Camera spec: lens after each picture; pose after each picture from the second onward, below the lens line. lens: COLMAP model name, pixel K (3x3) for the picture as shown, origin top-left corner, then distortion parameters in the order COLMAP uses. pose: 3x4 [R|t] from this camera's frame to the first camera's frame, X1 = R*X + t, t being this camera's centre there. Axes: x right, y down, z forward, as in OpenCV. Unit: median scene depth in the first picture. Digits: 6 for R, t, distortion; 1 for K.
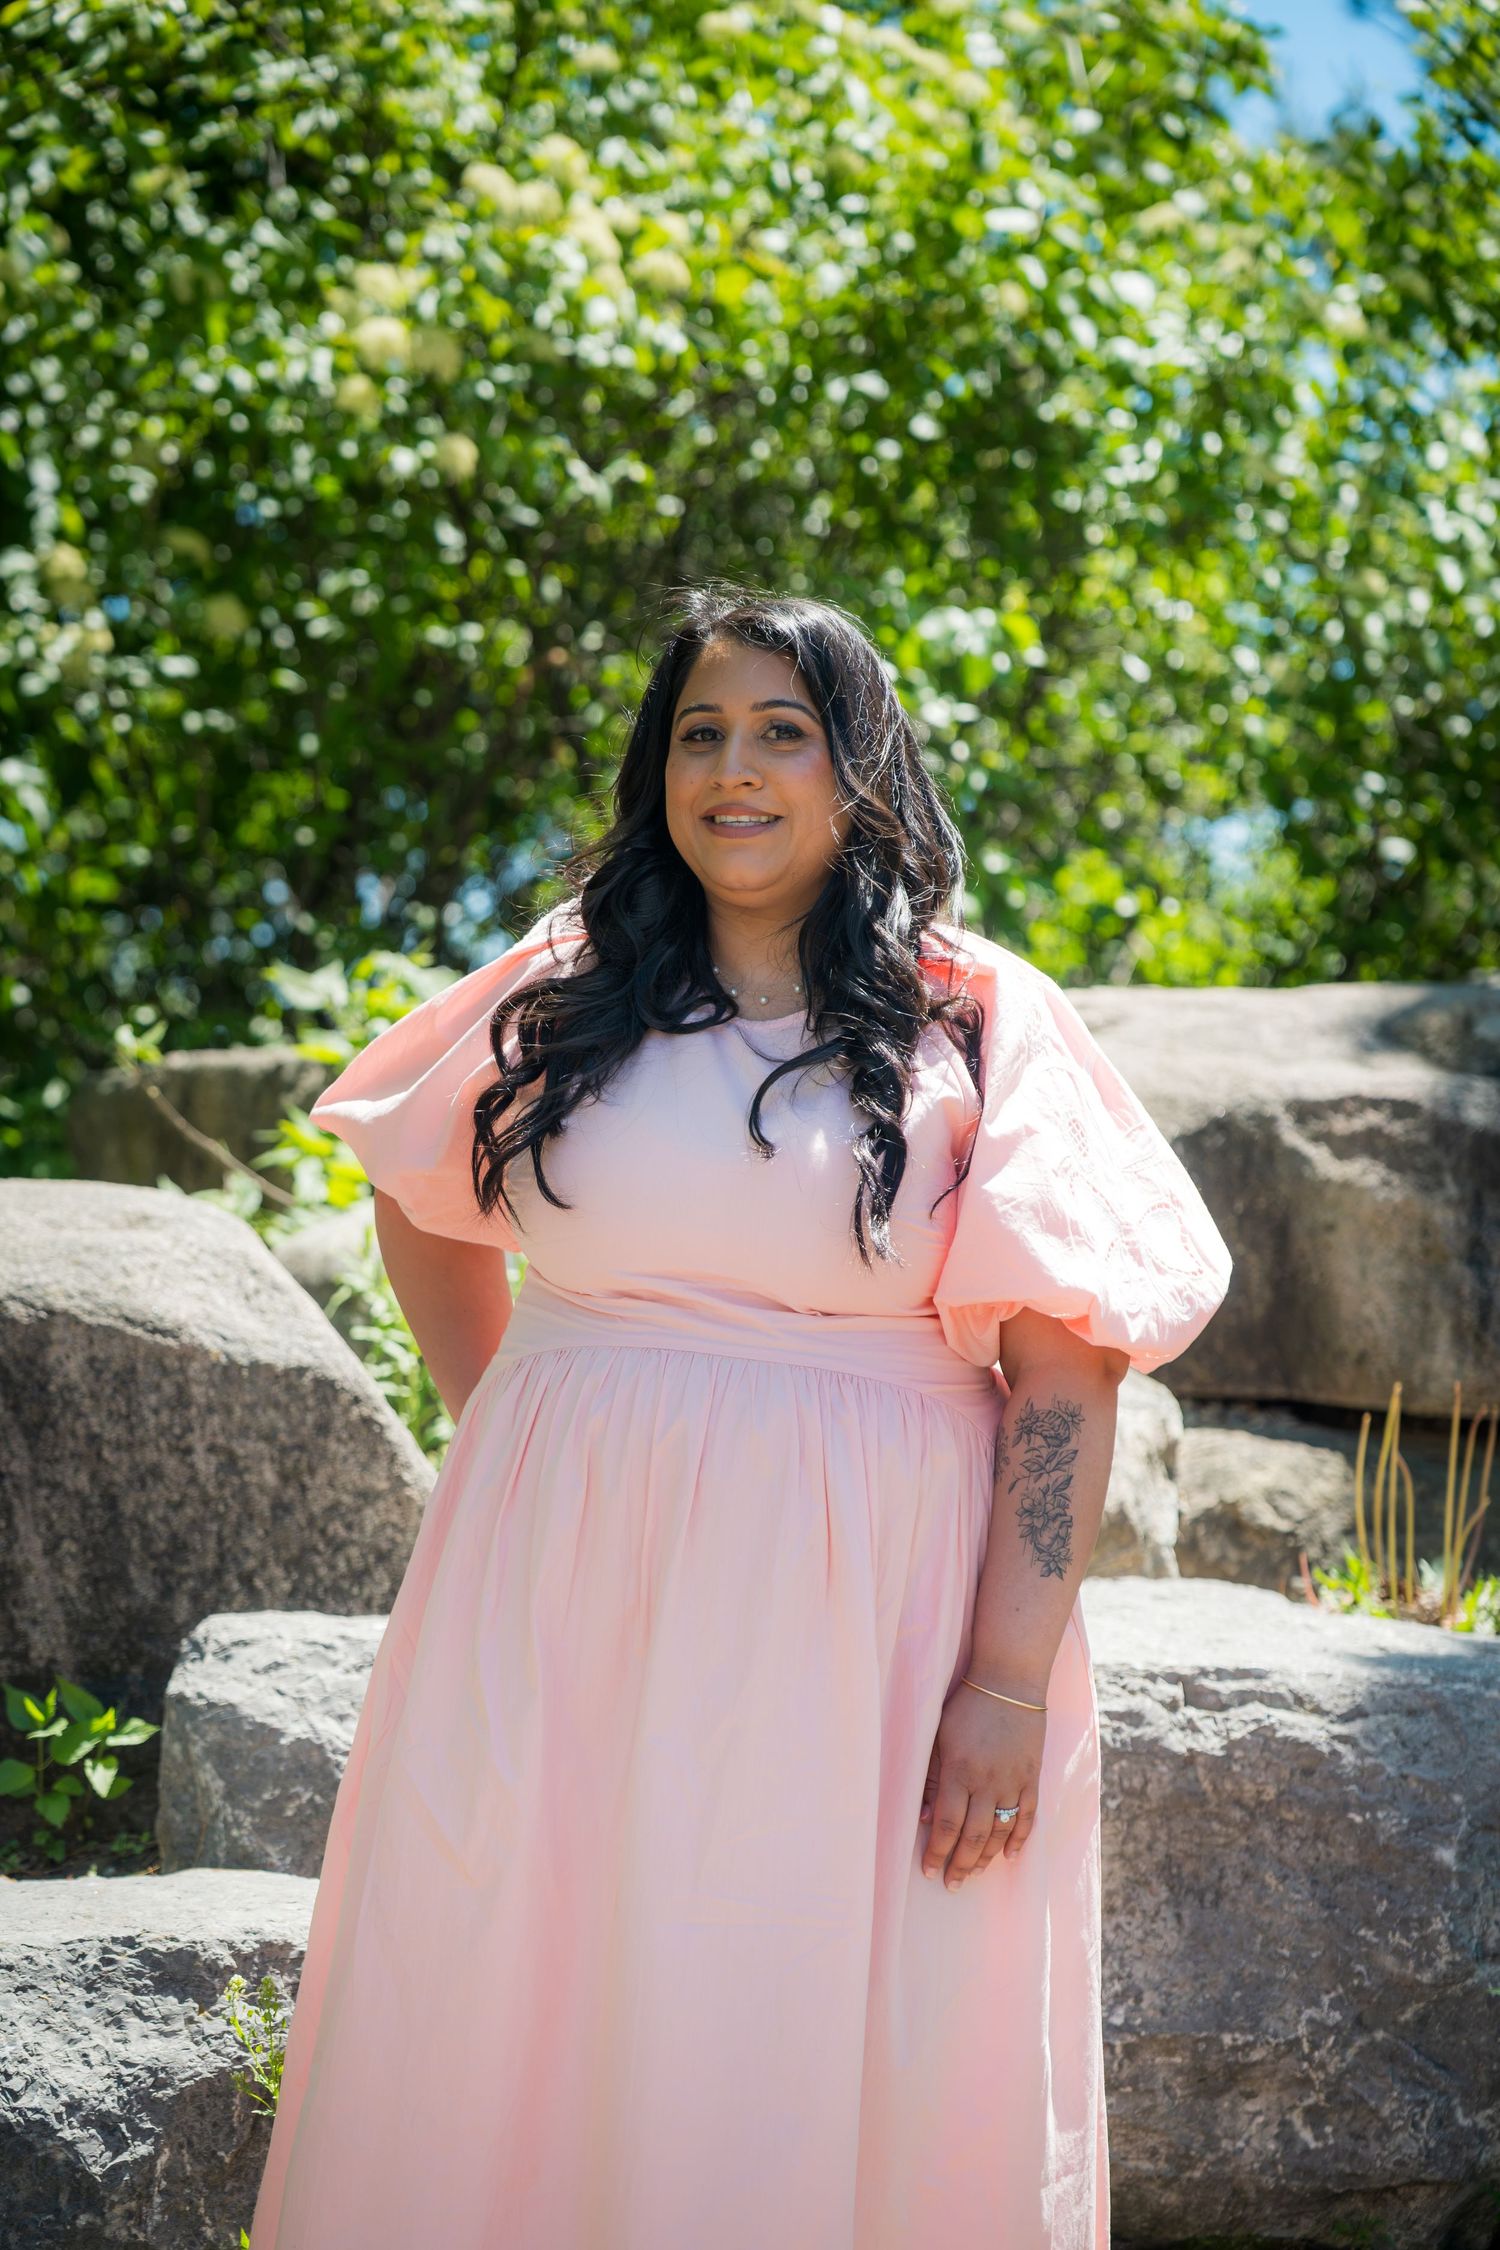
lens RADIAL K [[4406.9, 0, 737.7], [0, 4406.9, 1264.9], [0, 0, 1]] dist [0.259063, 0.077062]
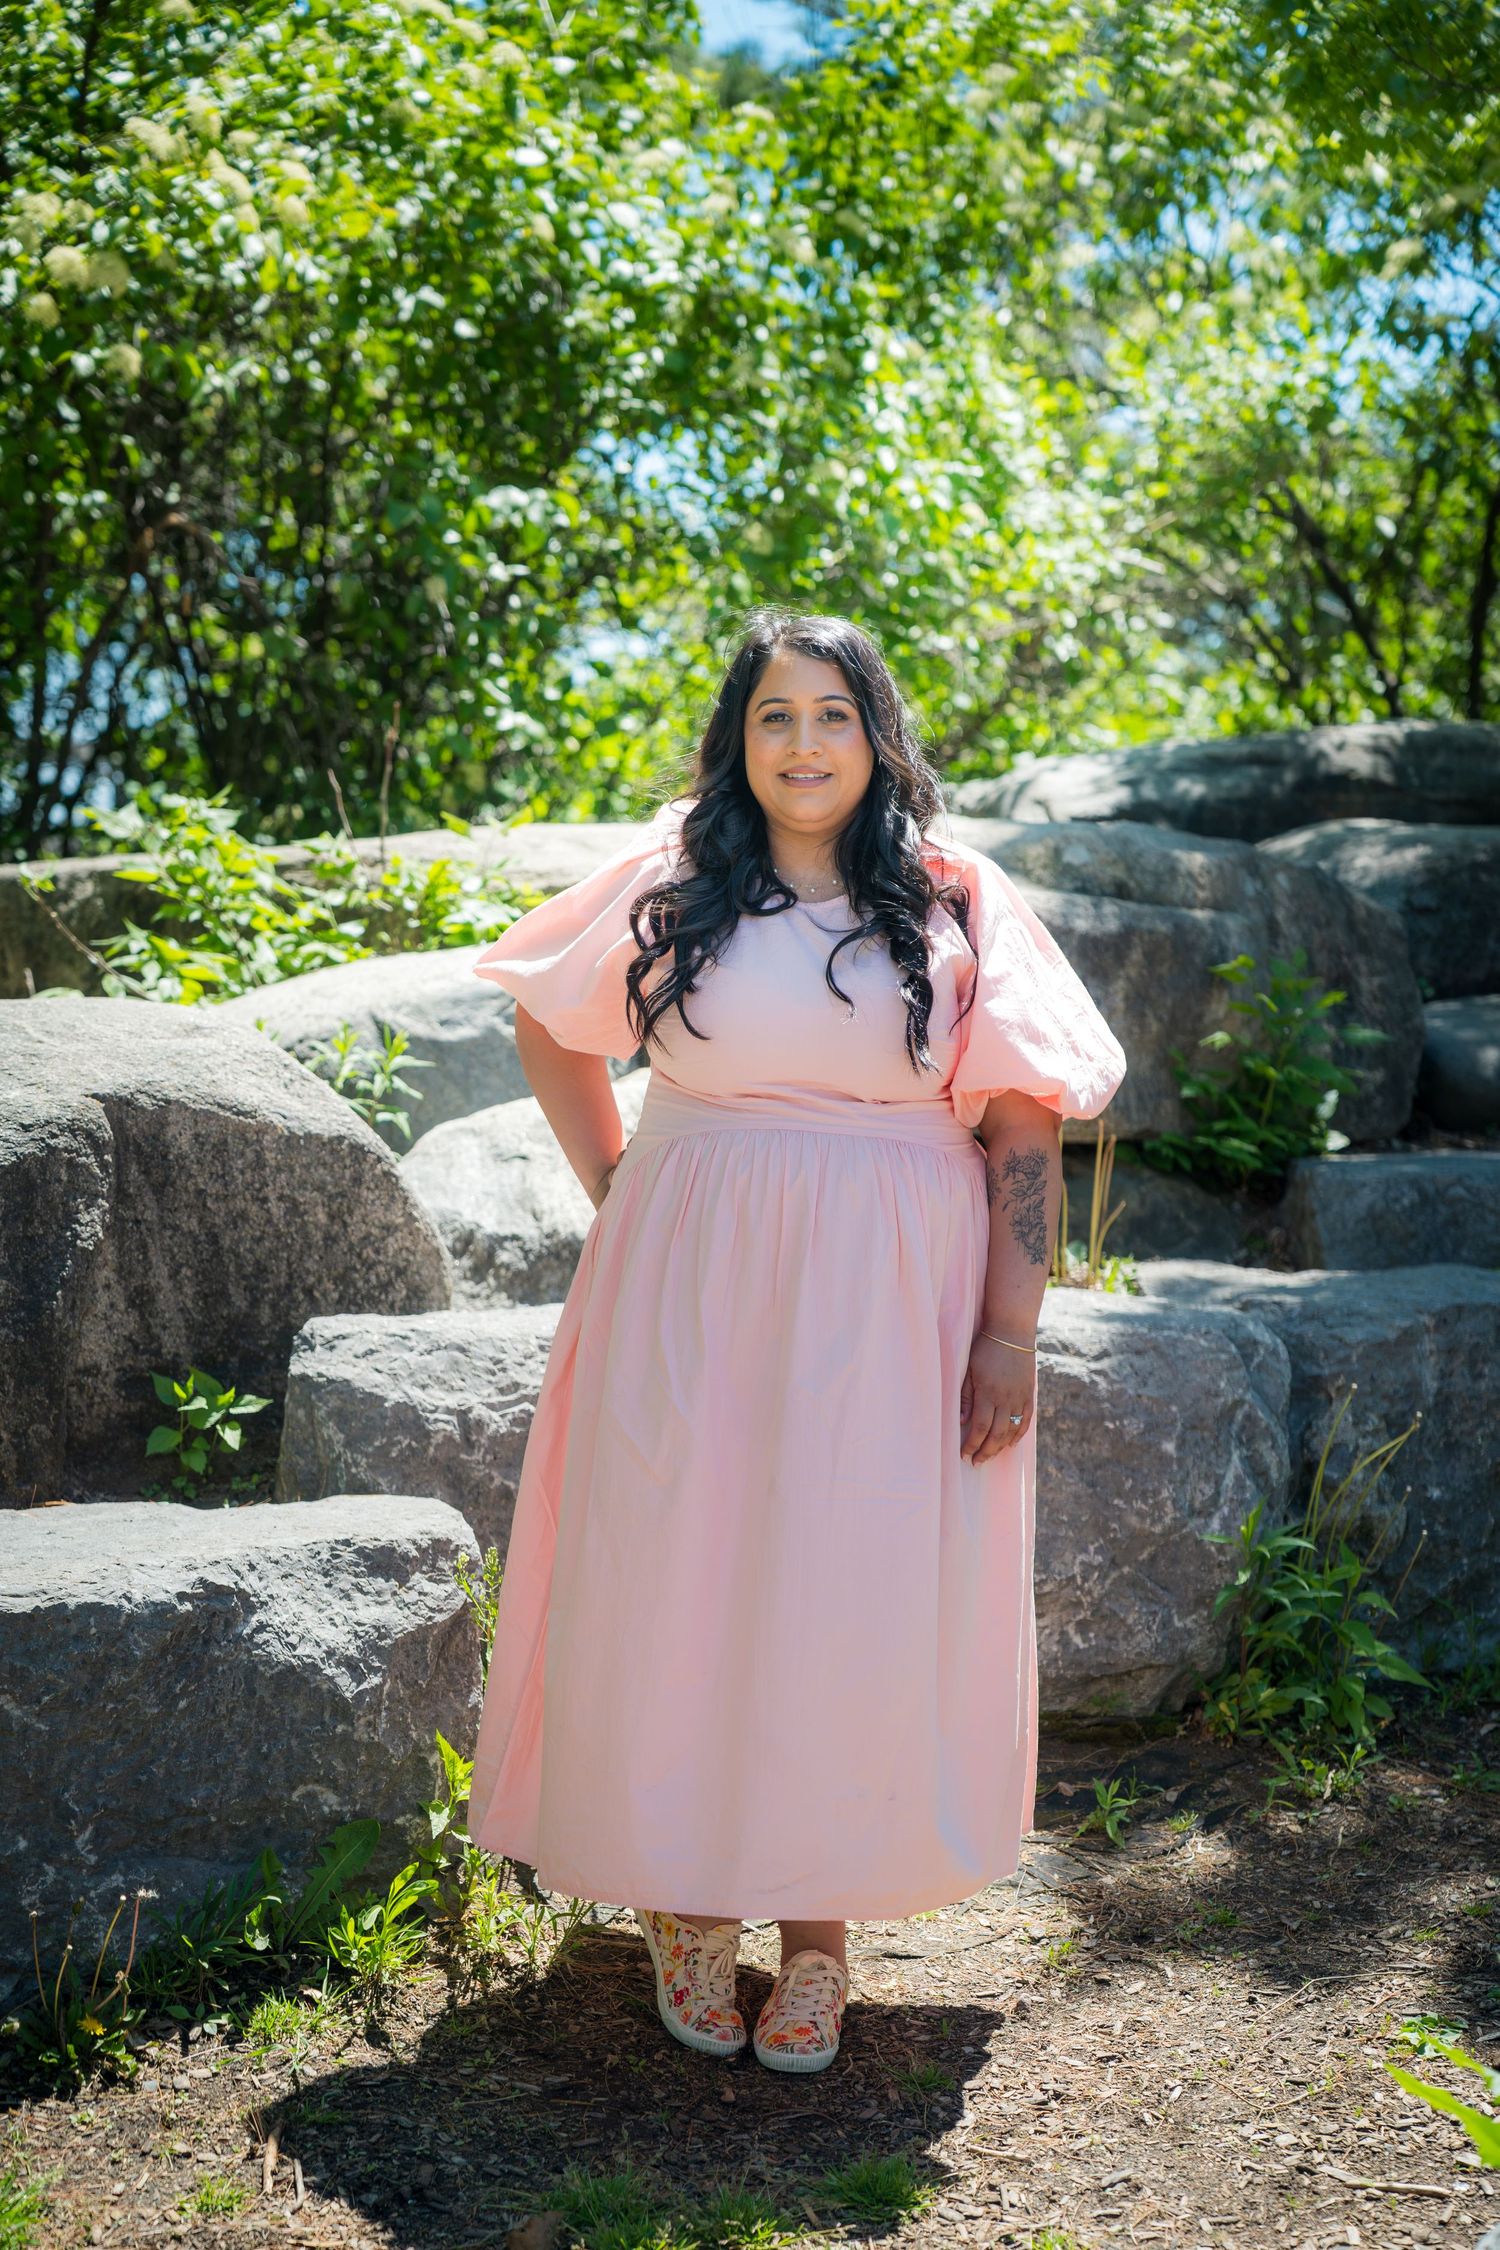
lens RADIAL K [[4123.2, 0, 792.9], [0, 4123.2, 1205.3], [0, 0, 1]] dist [0.285324, -0.120289]
pose [[0.977039, -0.032082, 0.210632, -0.269157], [0.020179, 0.998088, 0.058421, -0.032114], [-0.212104, -0.052829, 0.975818, -0.329623]]
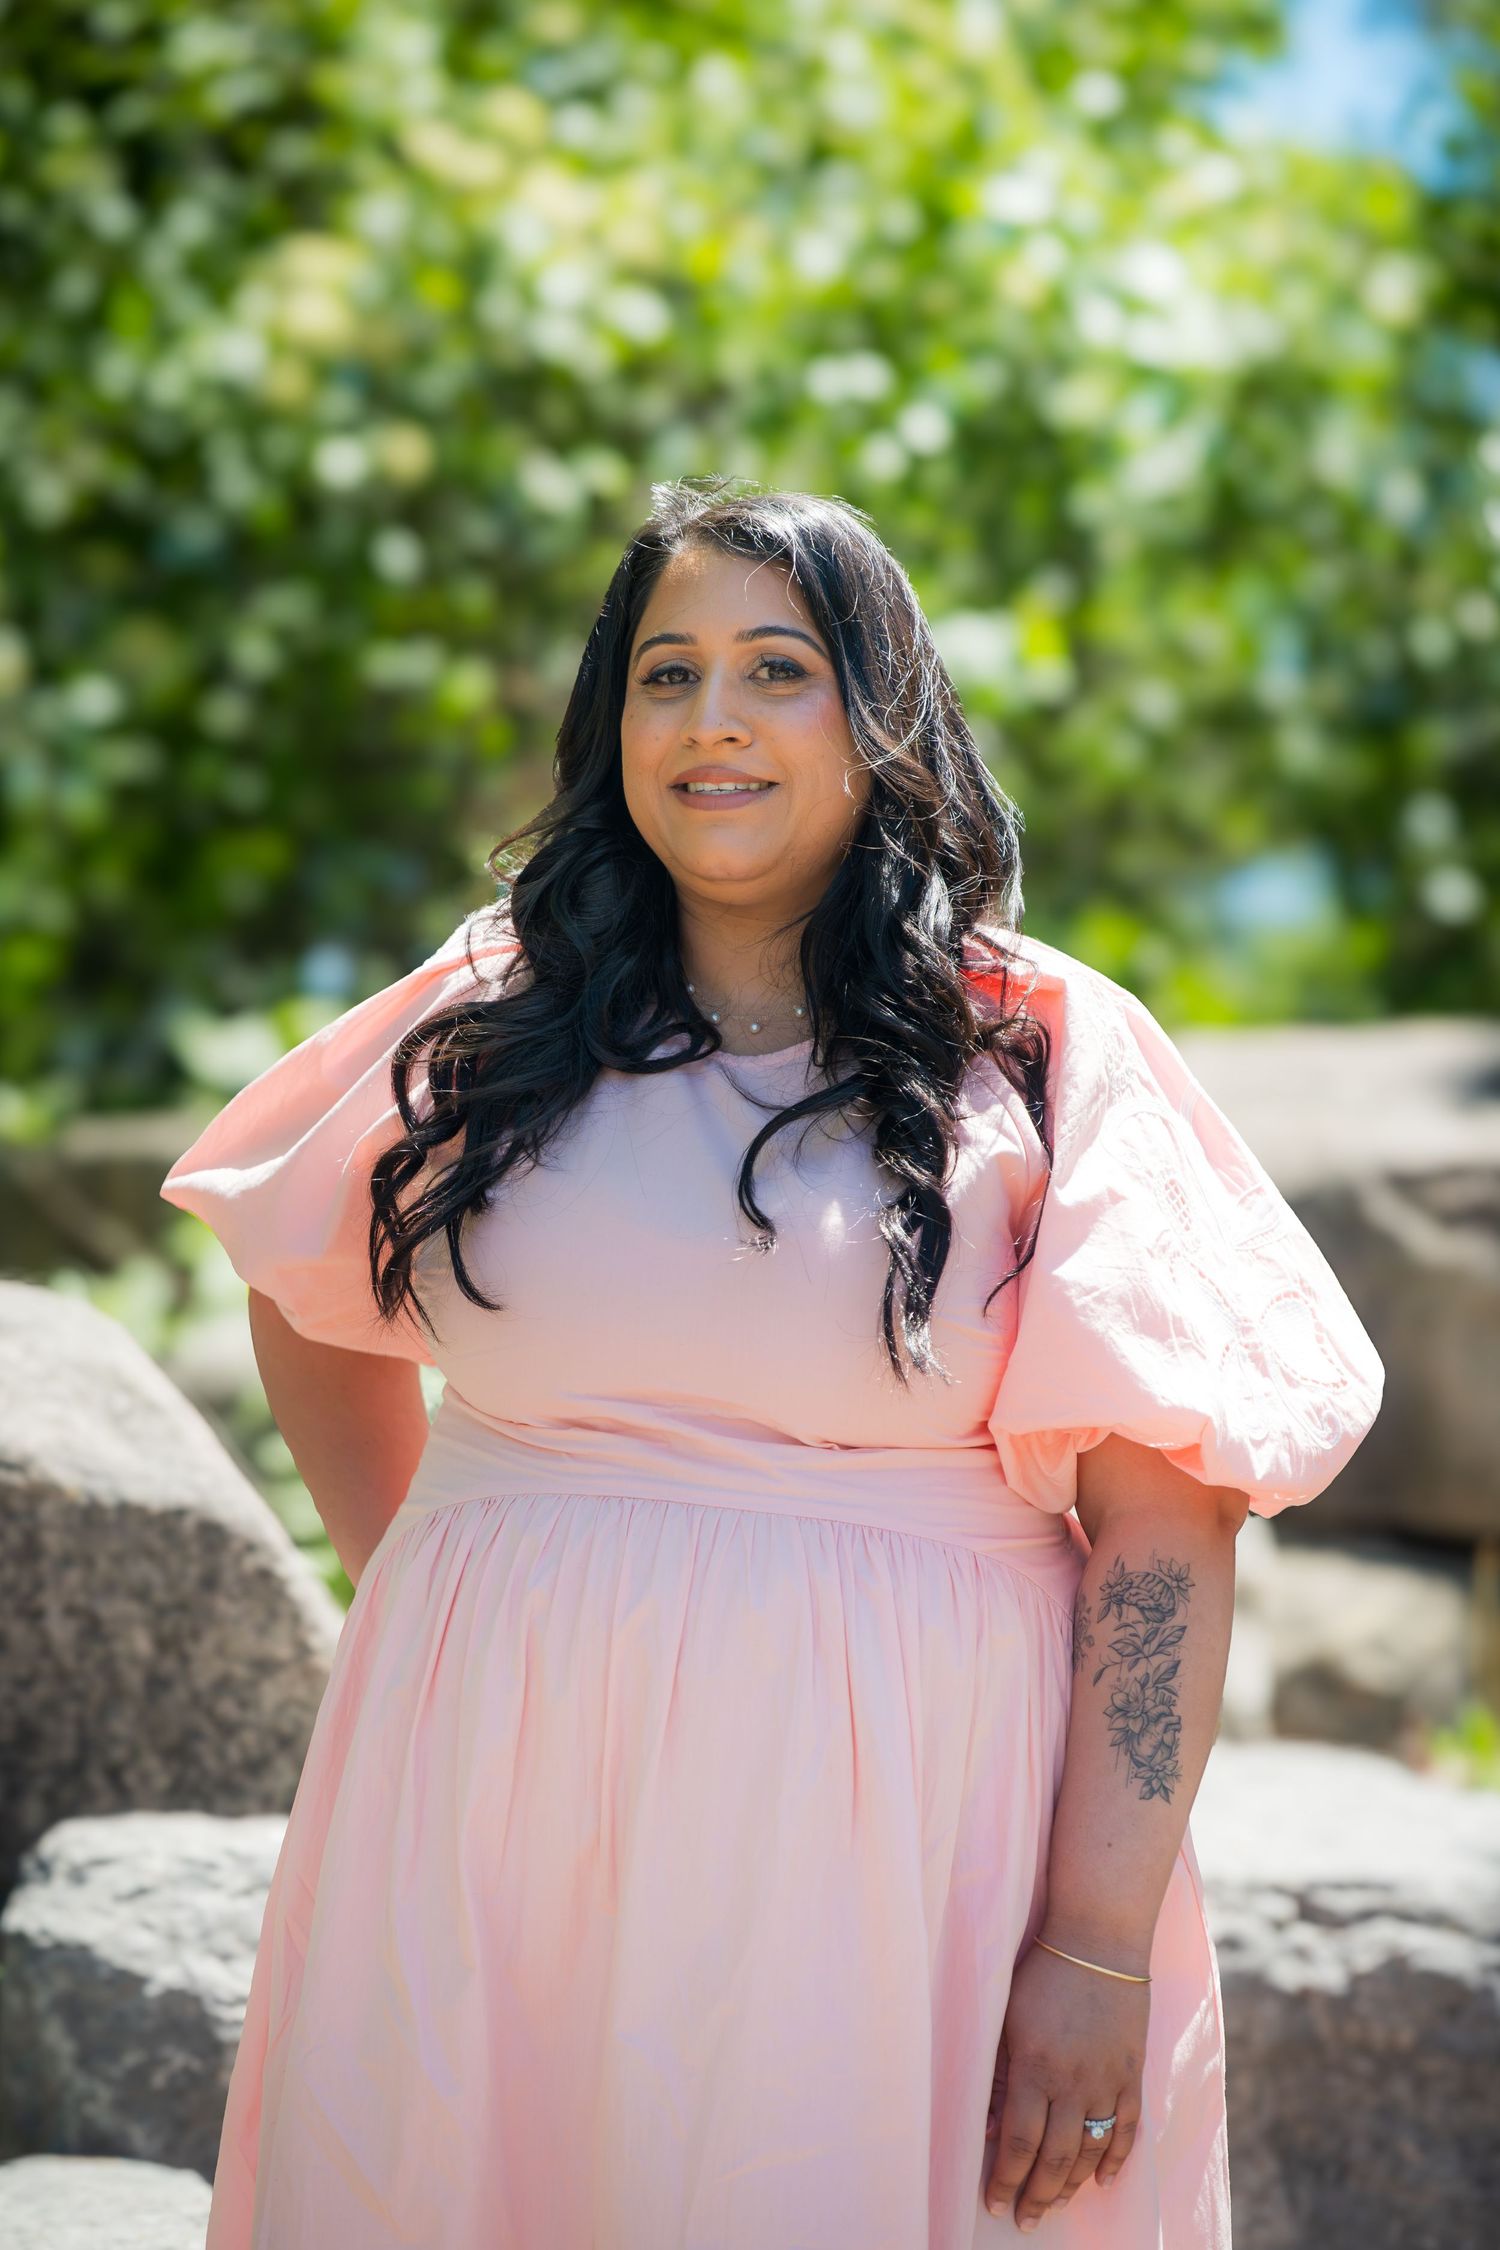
lens RADIAL K [[4406.9, 0, 737.7], [0, 4406.9, 1264.9], [0, 0, 1]] dist [0.259063, 0.077062]
pose [[0.999931, -0.011125, 0.003877, -0.000462], [0.011200, 0.999738, -0.019978, -0.004146], [-0.003653, 0.020020, 0.999793, 0.224261]]
